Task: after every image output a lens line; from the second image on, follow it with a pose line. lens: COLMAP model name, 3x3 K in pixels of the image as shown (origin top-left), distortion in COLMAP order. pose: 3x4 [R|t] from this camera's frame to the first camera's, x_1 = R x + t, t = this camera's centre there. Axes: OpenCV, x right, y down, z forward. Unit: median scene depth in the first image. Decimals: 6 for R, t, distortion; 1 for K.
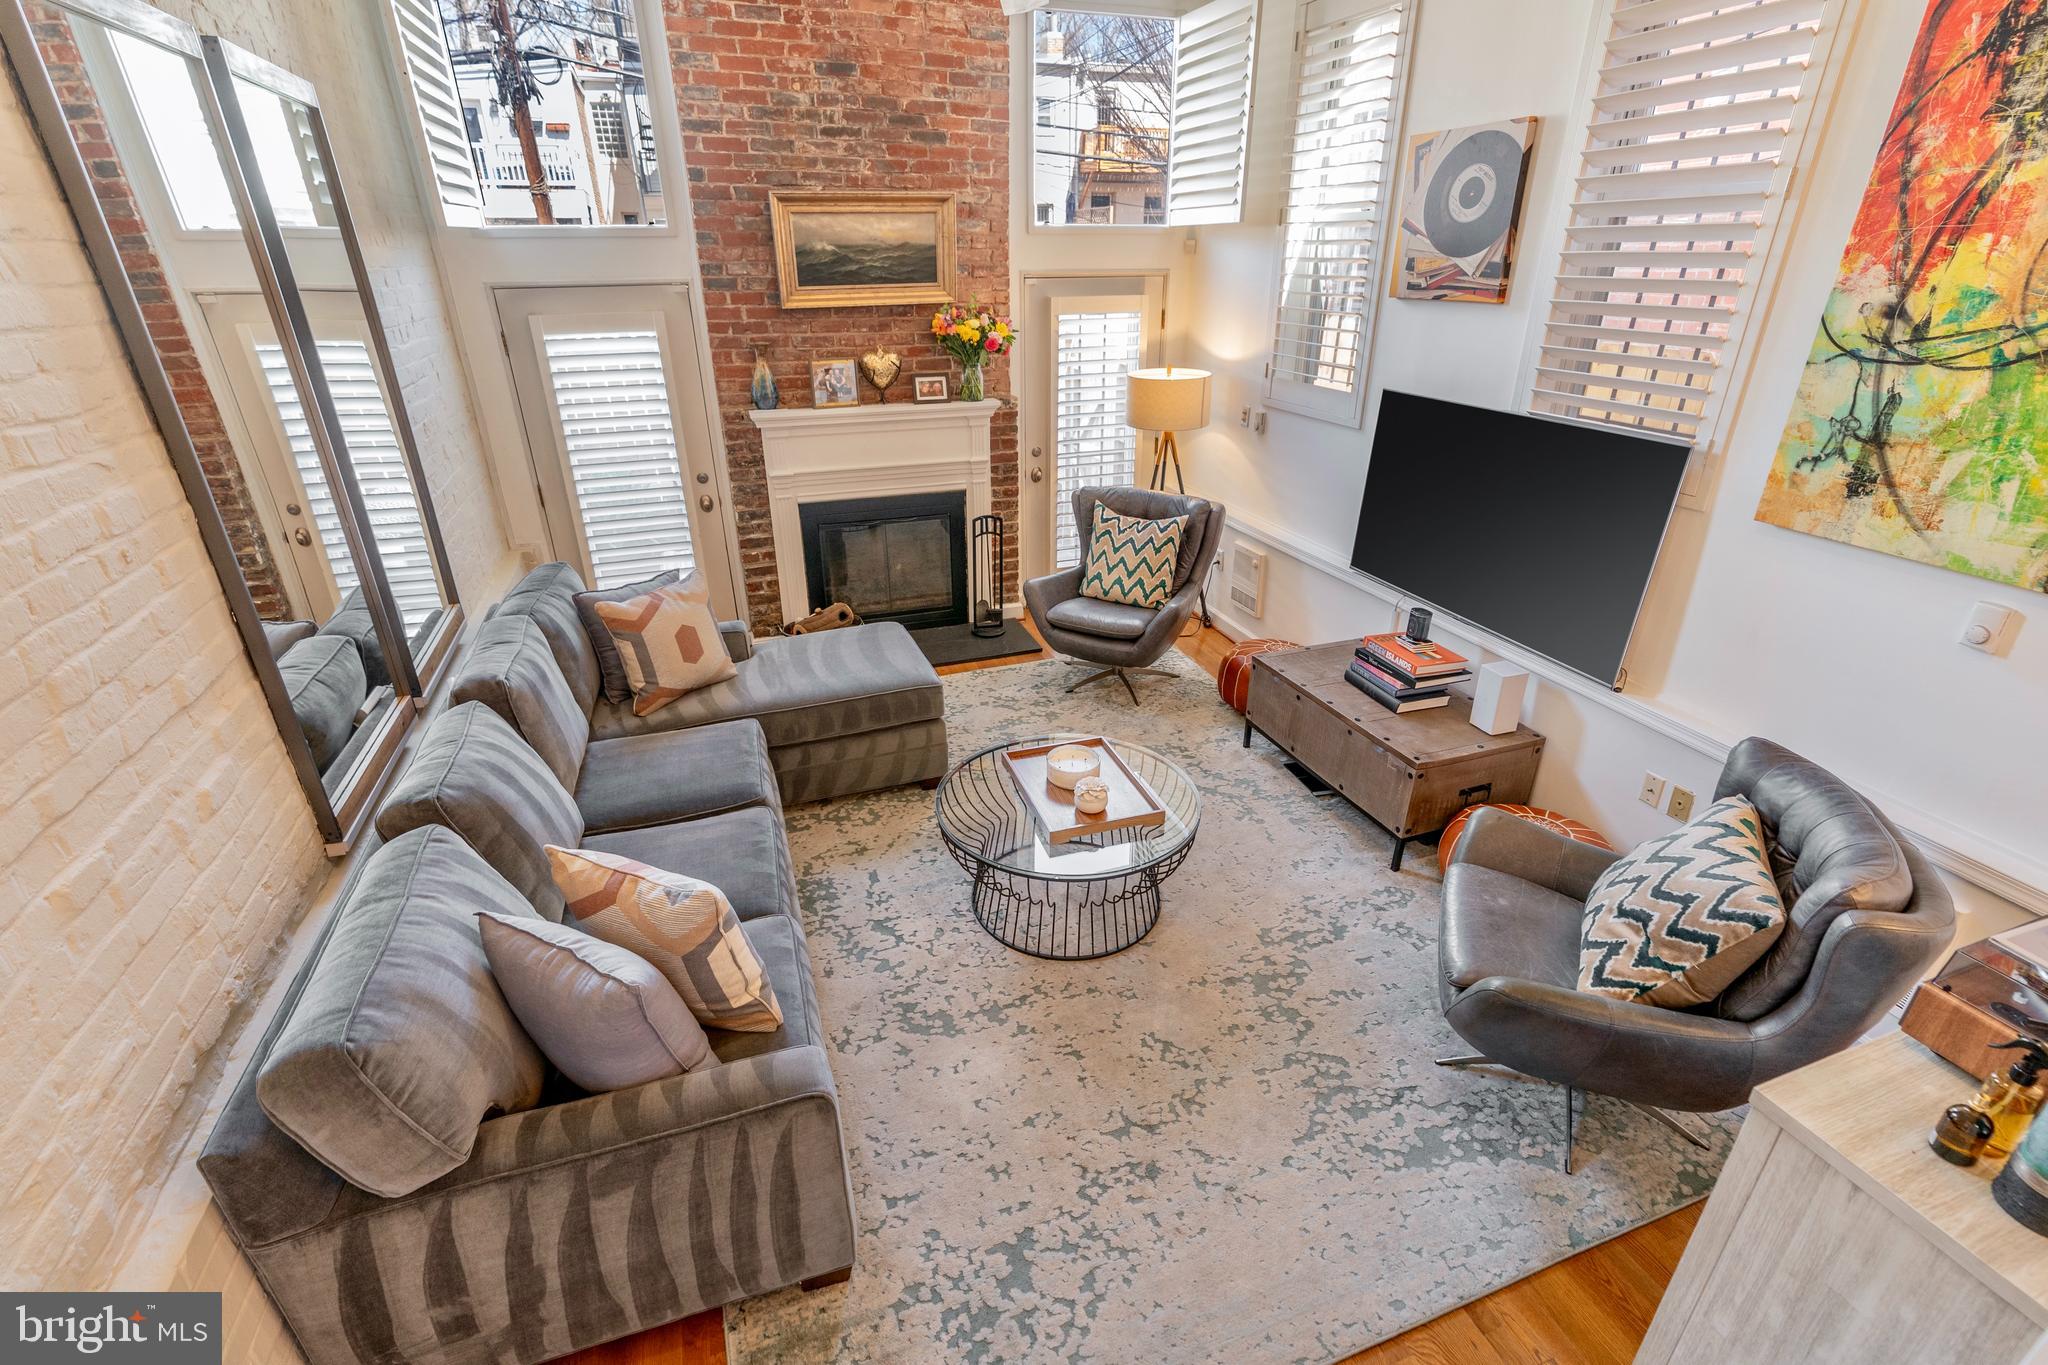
lens RADIAL K [[948.8, 0, 1045.7], [0, 948.8, 692.1], [0, 0, 1]] dist [-0.005465, 0.003081]
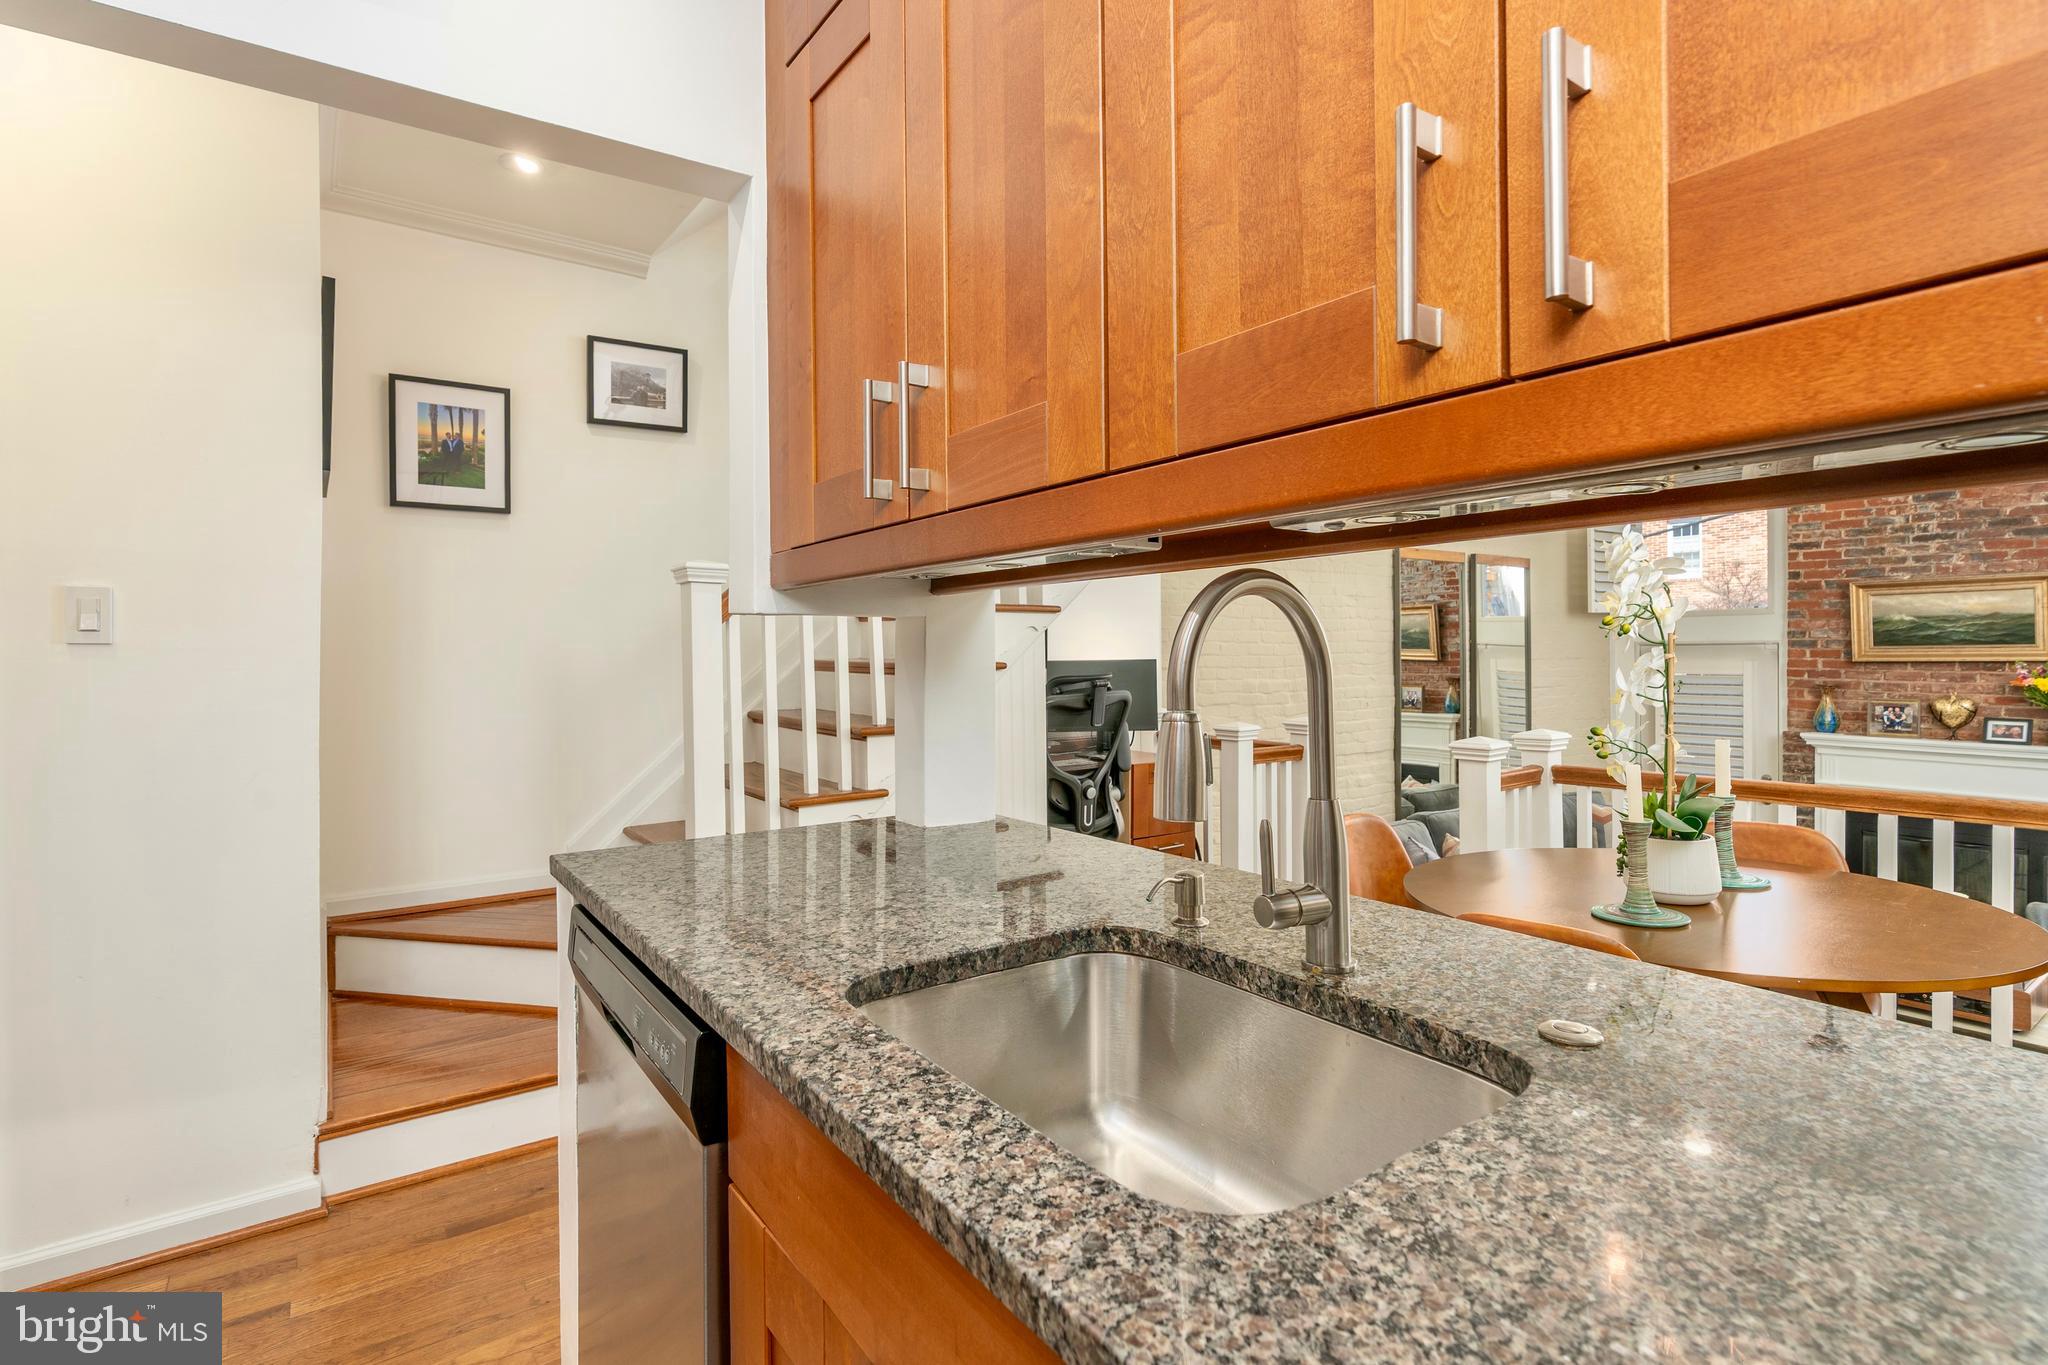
lens RADIAL K [[948.8, 0, 978.7], [0, 948.8, 665.7], [0, 0, 1]] dist [-0.005465, 0.003081]
pose [[0.252232, 0.021730, -0.967423, 0.686628], [-0.404582, 0.910540, -0.085032, 0.203453], [0.879029, 0.412849, 0.238459, -0.377060]]
